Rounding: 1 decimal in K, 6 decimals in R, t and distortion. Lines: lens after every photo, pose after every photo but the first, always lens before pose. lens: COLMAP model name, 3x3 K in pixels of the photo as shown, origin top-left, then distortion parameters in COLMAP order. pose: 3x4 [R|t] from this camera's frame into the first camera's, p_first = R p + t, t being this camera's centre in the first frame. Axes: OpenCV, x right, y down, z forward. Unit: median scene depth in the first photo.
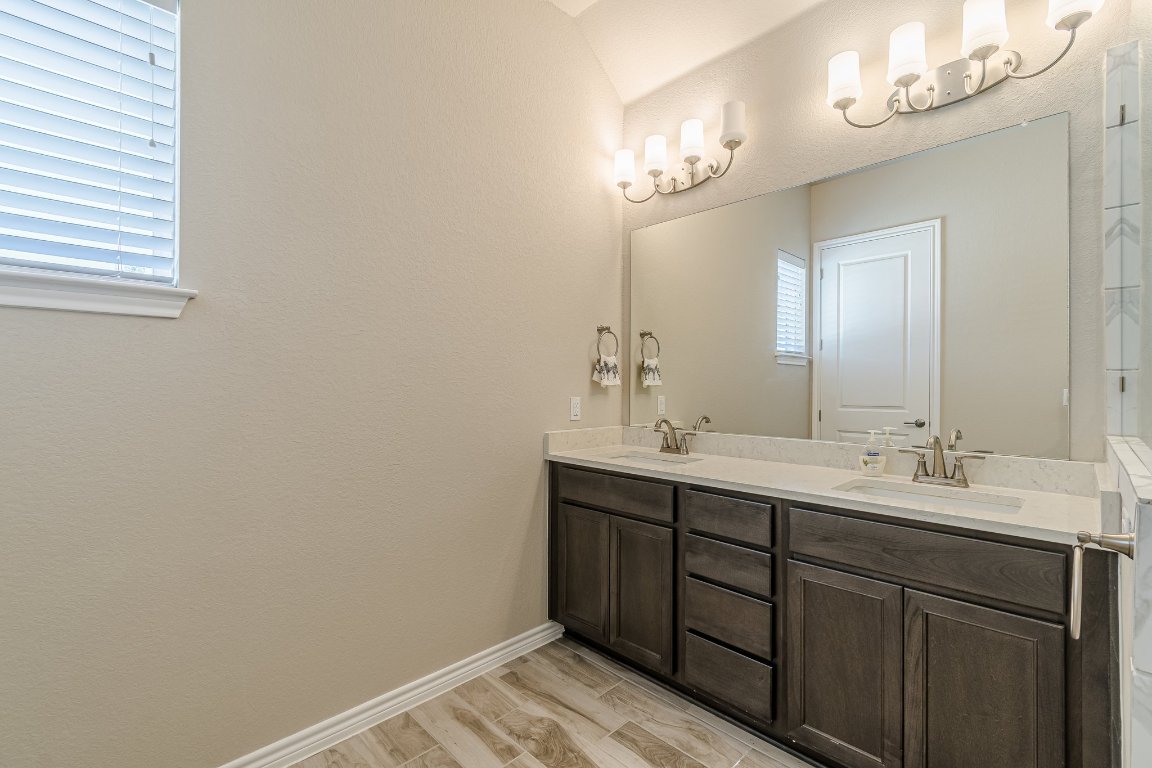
lens RADIAL K [[512.0, 0, 583.4], [0, 512.0, 379.7], [0, 0, 1]] dist [0.001352, -0.000297]
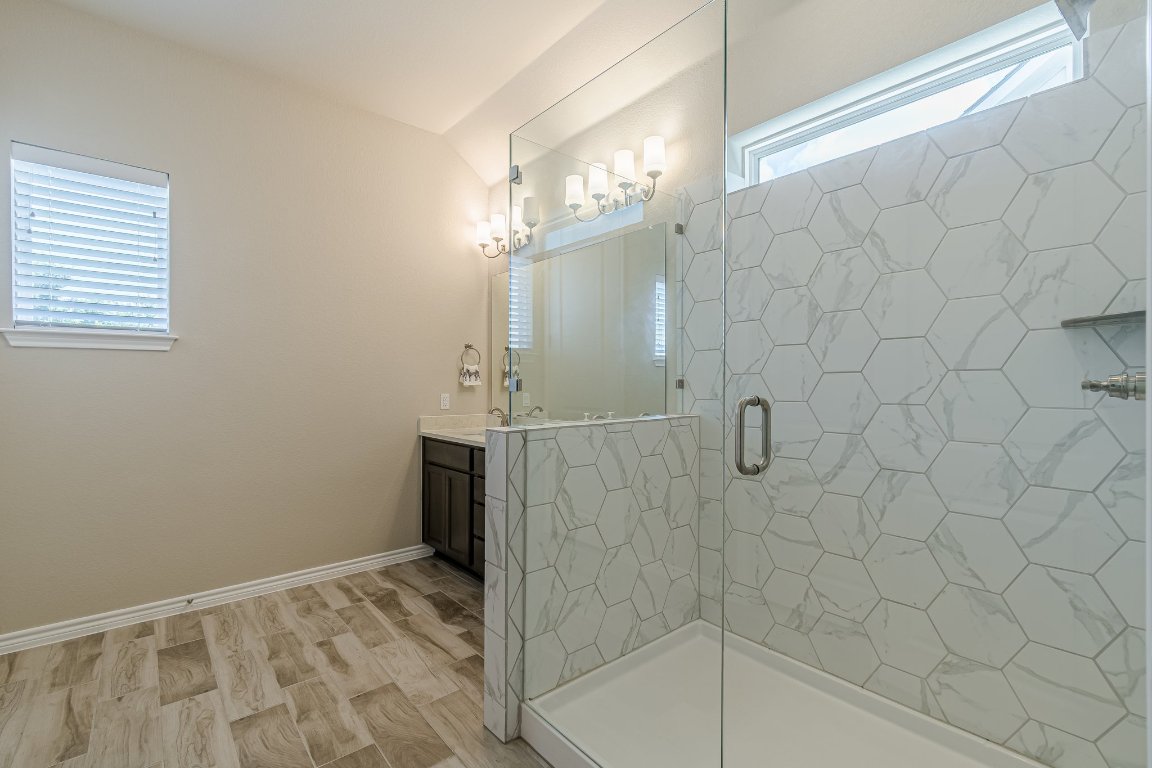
lens RADIAL K [[512.5, 0, 576.0], [0, 512.5, 378.9], [0, 0, 1]] dist [0.010756, -0.000116]
pose [[0.998307, 0.009324, -0.057417, 0.489878], [-0.008575, 0.999875, 0.013288, -0.032724], [0.057534, -0.012774, 0.998262, -0.488104]]
